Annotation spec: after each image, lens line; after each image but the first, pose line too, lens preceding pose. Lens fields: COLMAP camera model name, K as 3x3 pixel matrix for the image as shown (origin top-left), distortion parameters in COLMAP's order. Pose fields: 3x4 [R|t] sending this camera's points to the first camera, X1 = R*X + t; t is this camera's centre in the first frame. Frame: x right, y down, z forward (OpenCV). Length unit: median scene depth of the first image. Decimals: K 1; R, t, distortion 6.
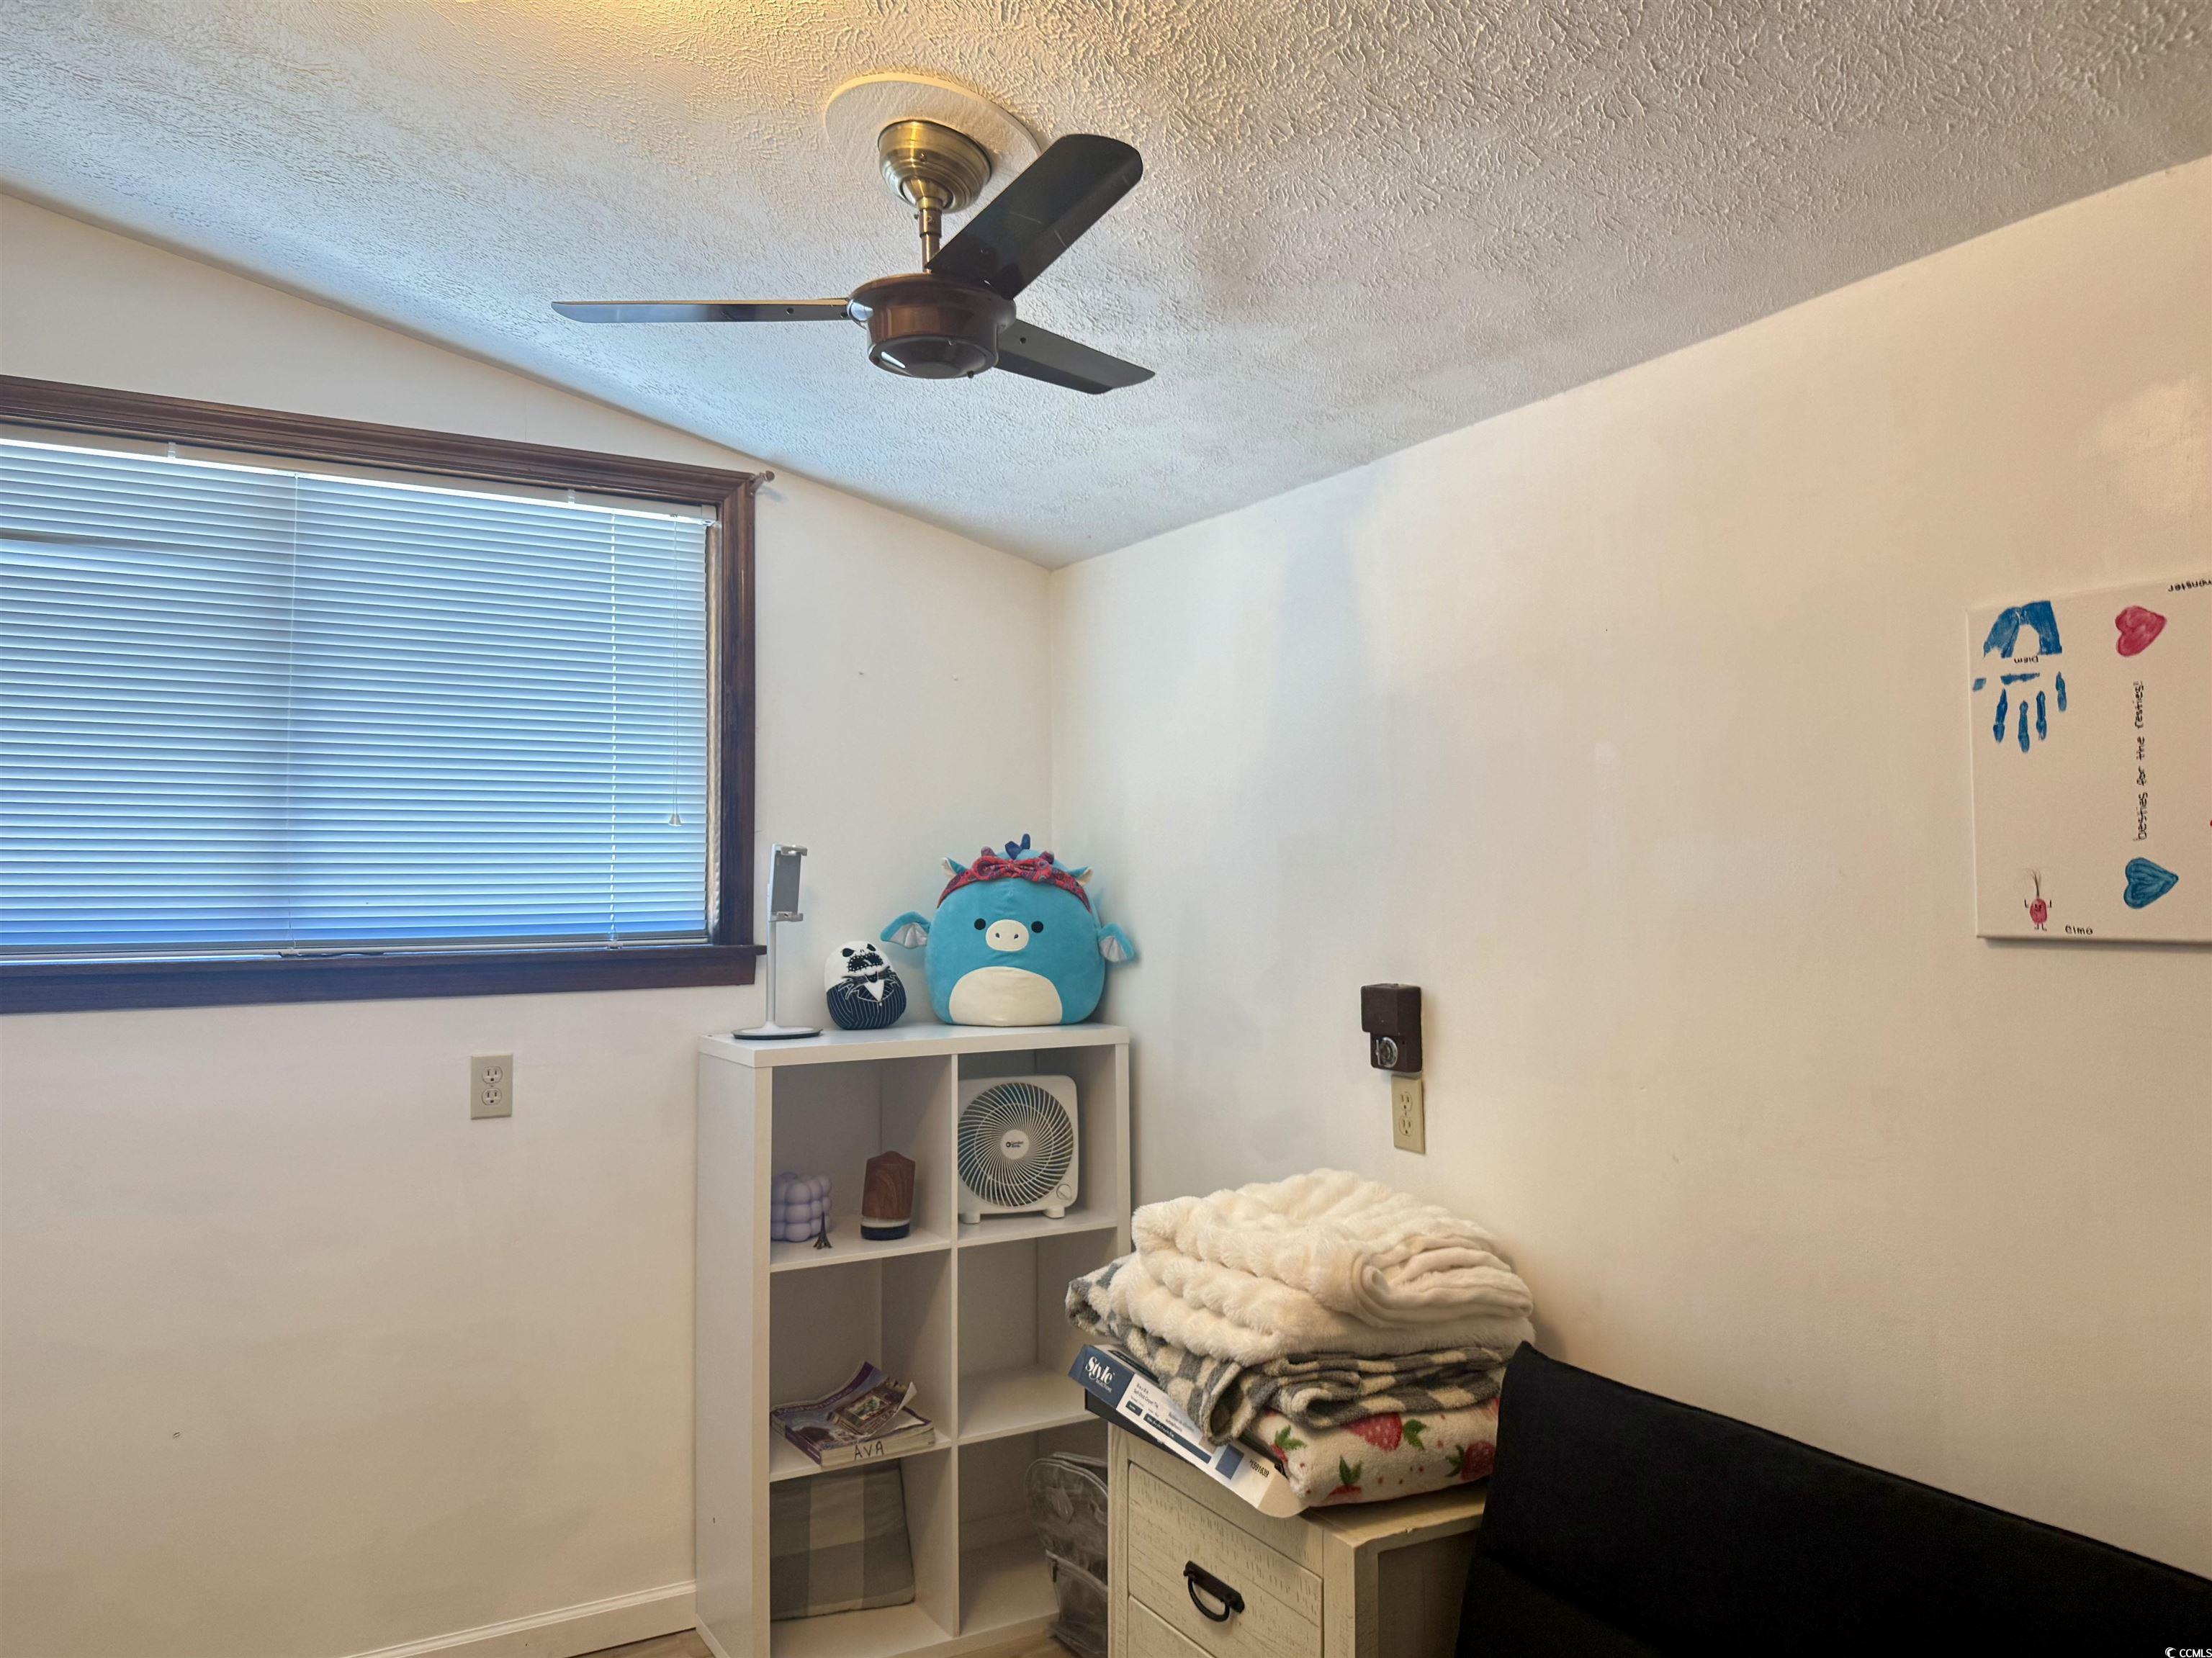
lens RADIAL K [[1568.3, 0, 1110.3], [0, 1568.3, 827.5], [0, 0, 1]] dist [0.043027, -0.072962]
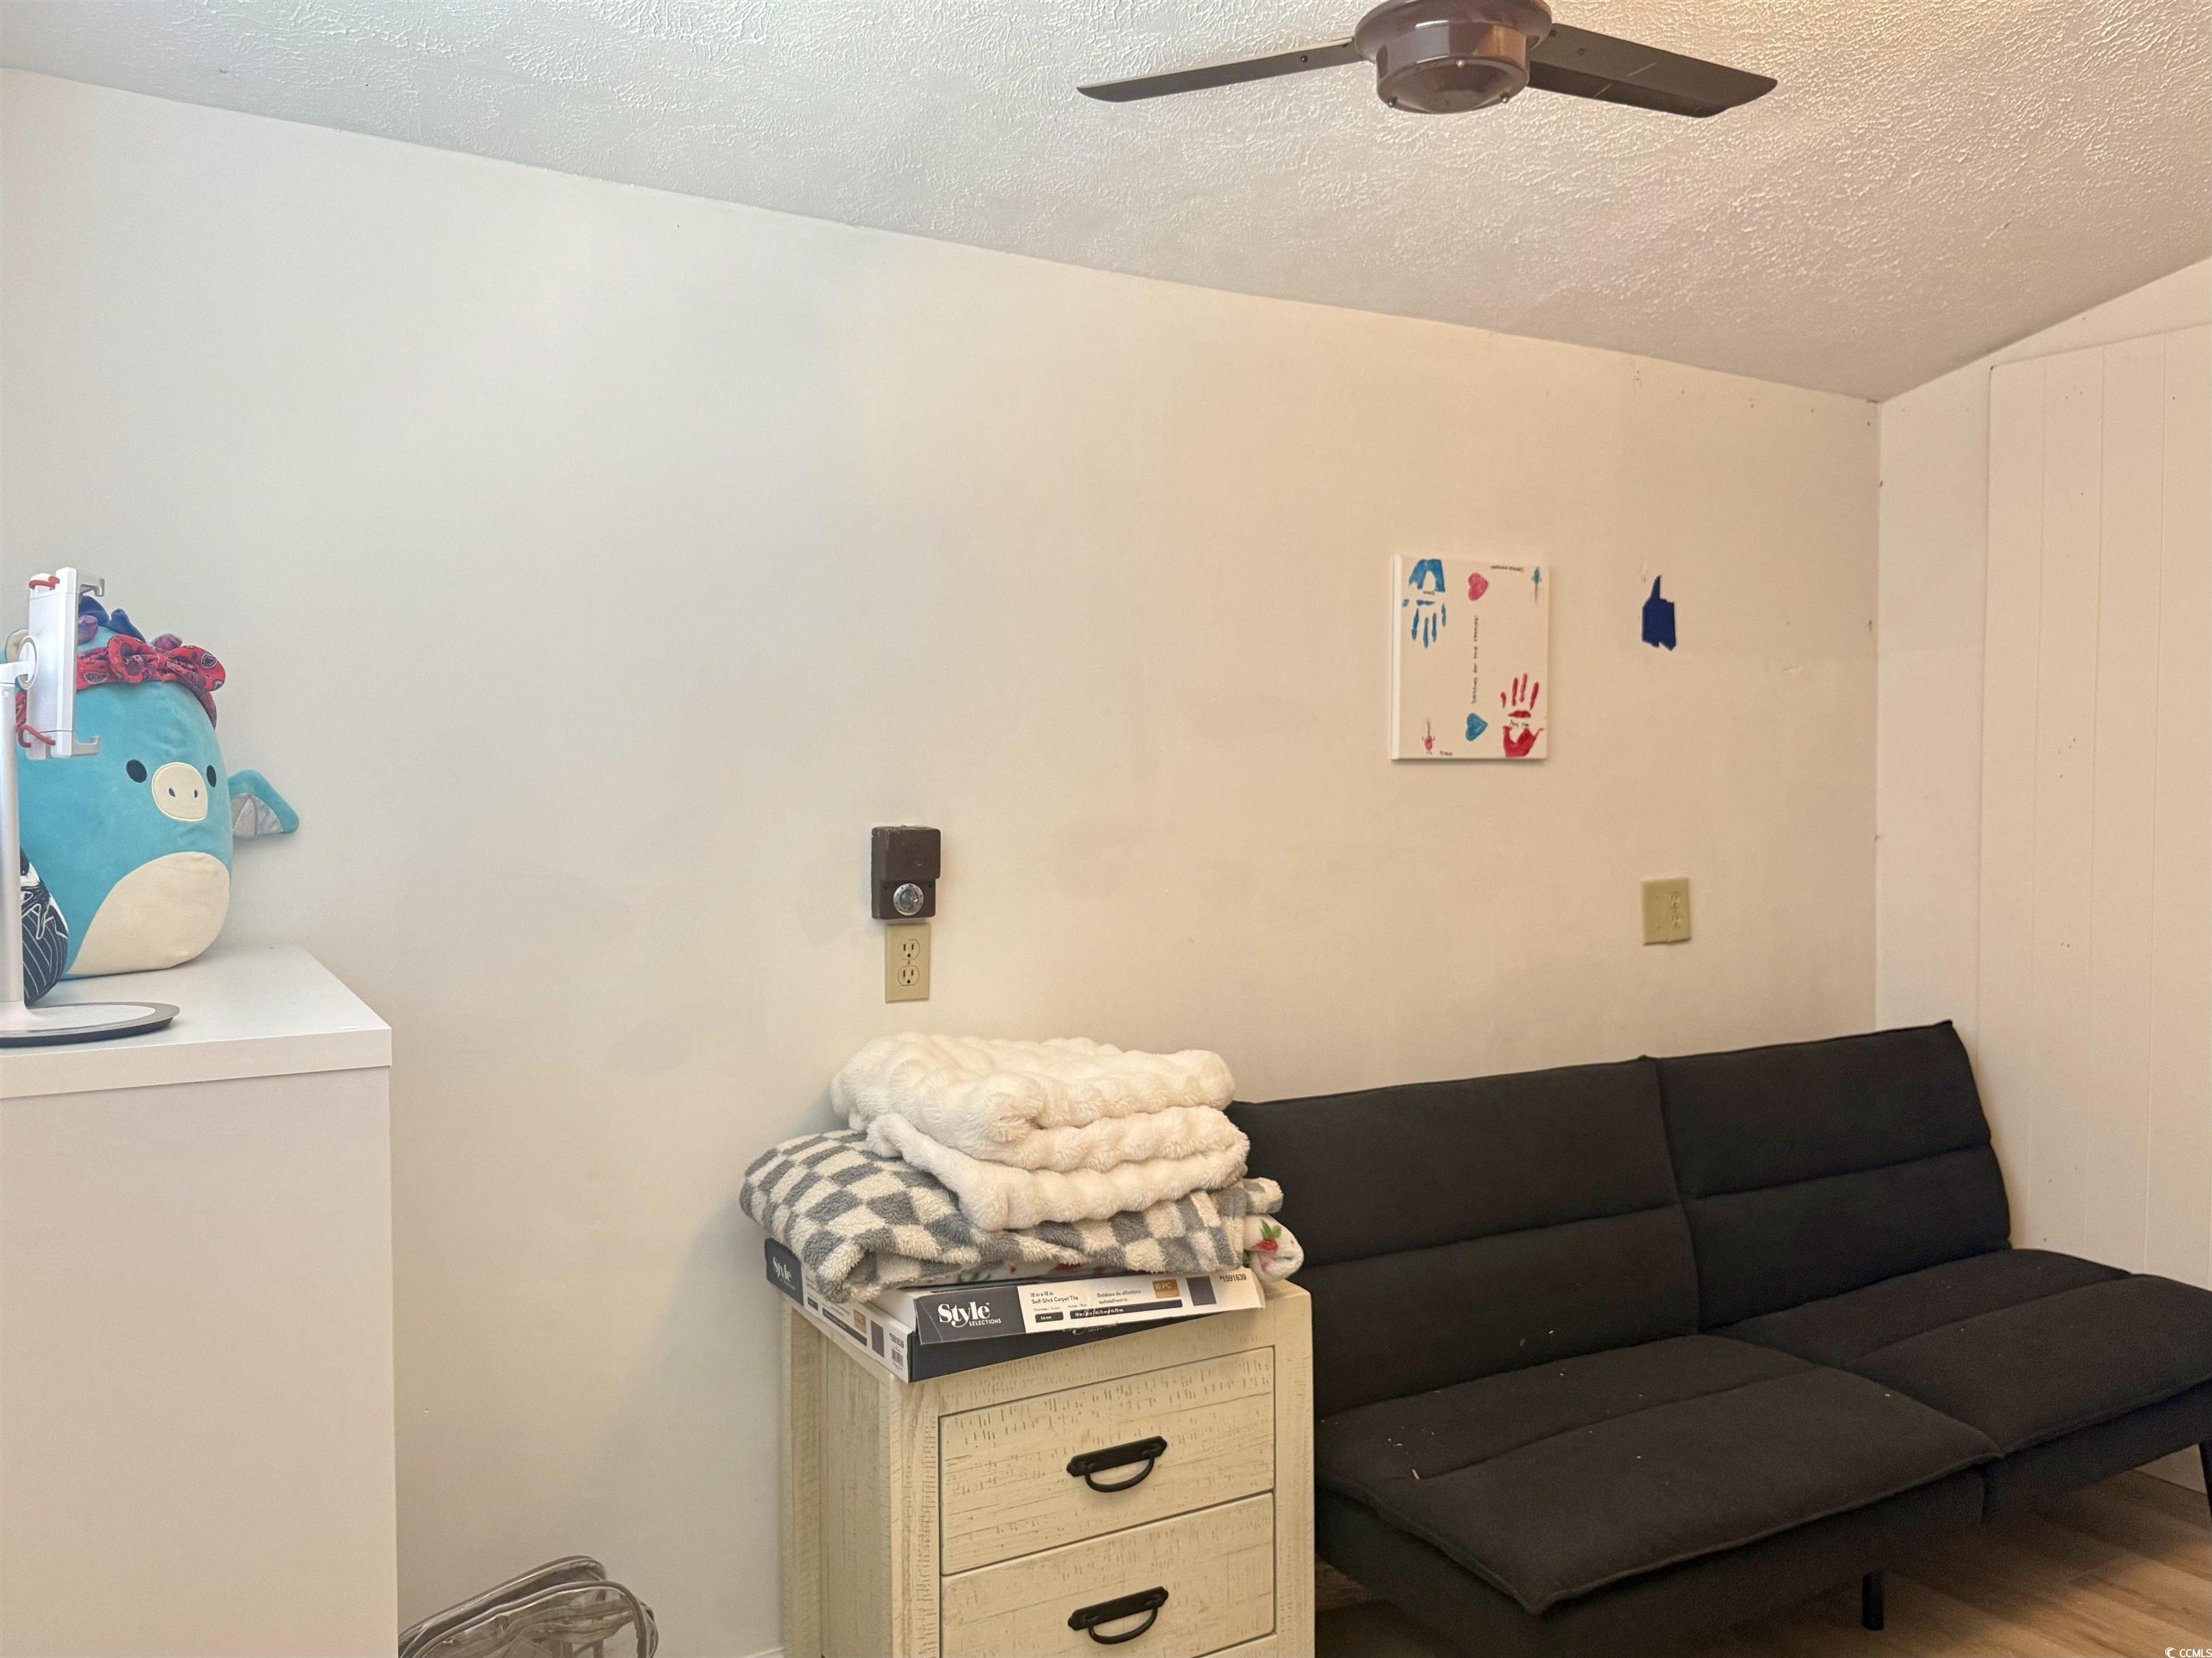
lens RADIAL K [[1568.3, 0, 1111.8], [0, 1568.3, 827.1], [0, 0, 1]] dist [0.043027, -0.072962]
pose [[0.041365, -0.025953, 0.998807, -1.089147], [-0.030206, 0.999173, 0.027213, 0.105470], [-0.998687, -0.031296, 0.040547, 1.240466]]
